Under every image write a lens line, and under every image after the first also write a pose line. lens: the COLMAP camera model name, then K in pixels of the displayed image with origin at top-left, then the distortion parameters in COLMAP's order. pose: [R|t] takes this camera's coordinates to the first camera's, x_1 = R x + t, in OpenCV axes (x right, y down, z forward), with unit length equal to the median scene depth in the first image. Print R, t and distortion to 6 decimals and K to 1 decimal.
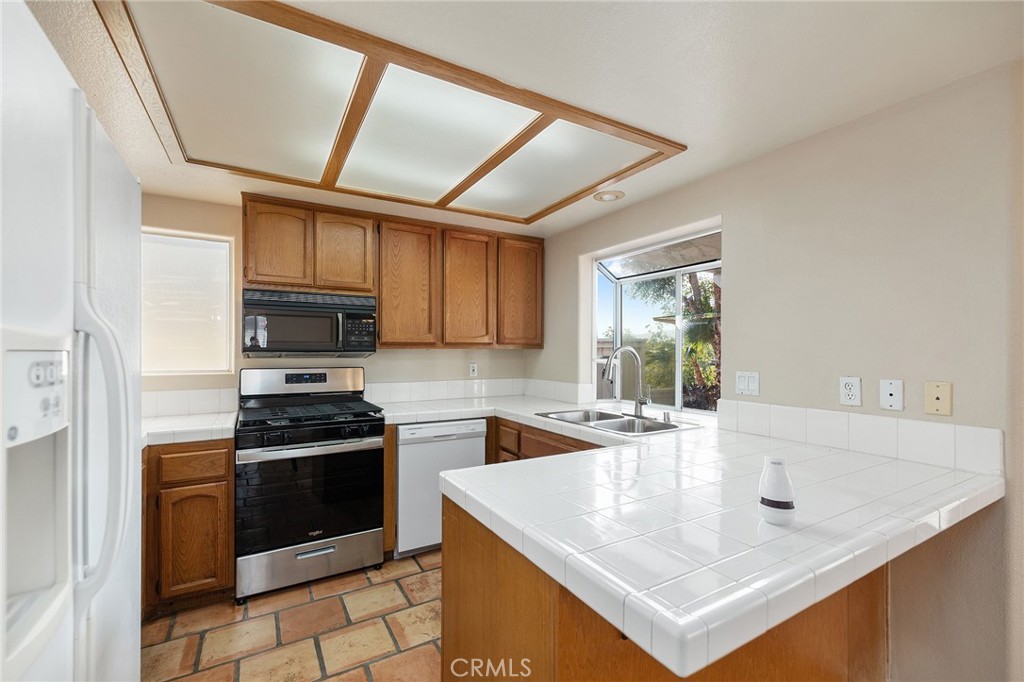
lens RADIAL K [[432.0, 0, 509.1], [0, 432.0, 351.1], [0, 0, 1]] dist [0.000824, -0.000037]
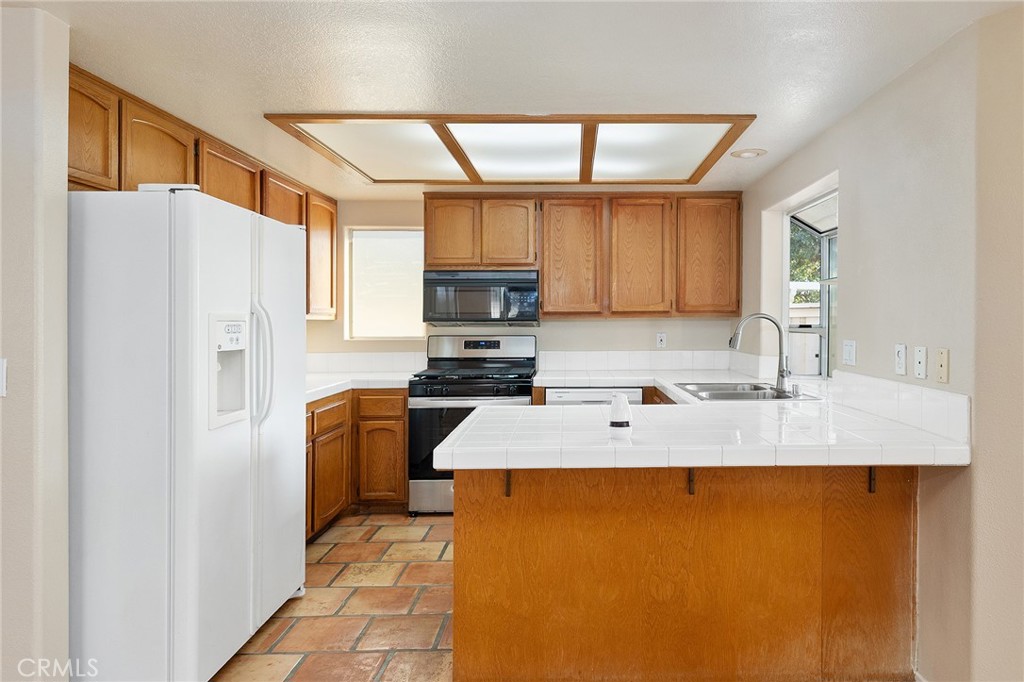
lens RADIAL K [[434.8, 0, 513.7], [0, 434.8, 318.2], [0, 0, 1]] dist [0.000908, -0.000066]
pose [[0.924174, -0.008492, -0.381877, 0.116919], [0.006791, 0.999960, -0.005802, 0.000610], [0.381911, 0.002768, 0.924195, -0.064385]]
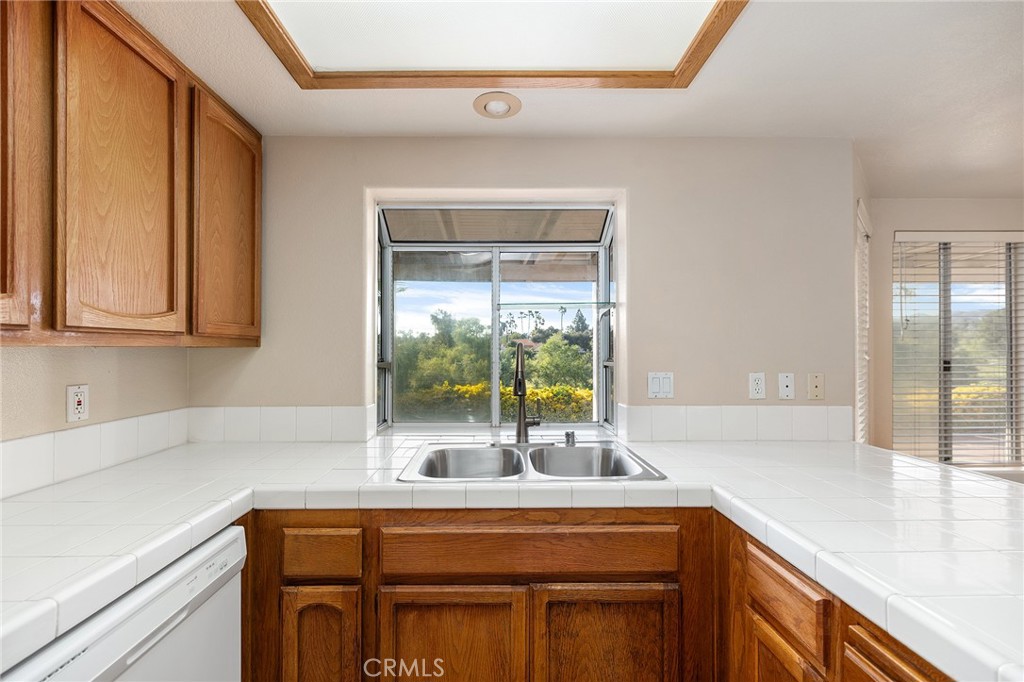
lens RADIAL K [[432.0, 0, 509.1], [0, 432.0, 351.1], [0, 0, 1]] dist [0.000824, -0.000037]
pose [[0.493099, -0.004580, 0.869961, -0.138440], [0.005326, 0.999983, 0.002245, -0.000159], [-0.869957, 0.003526, 0.493116, 0.298362]]
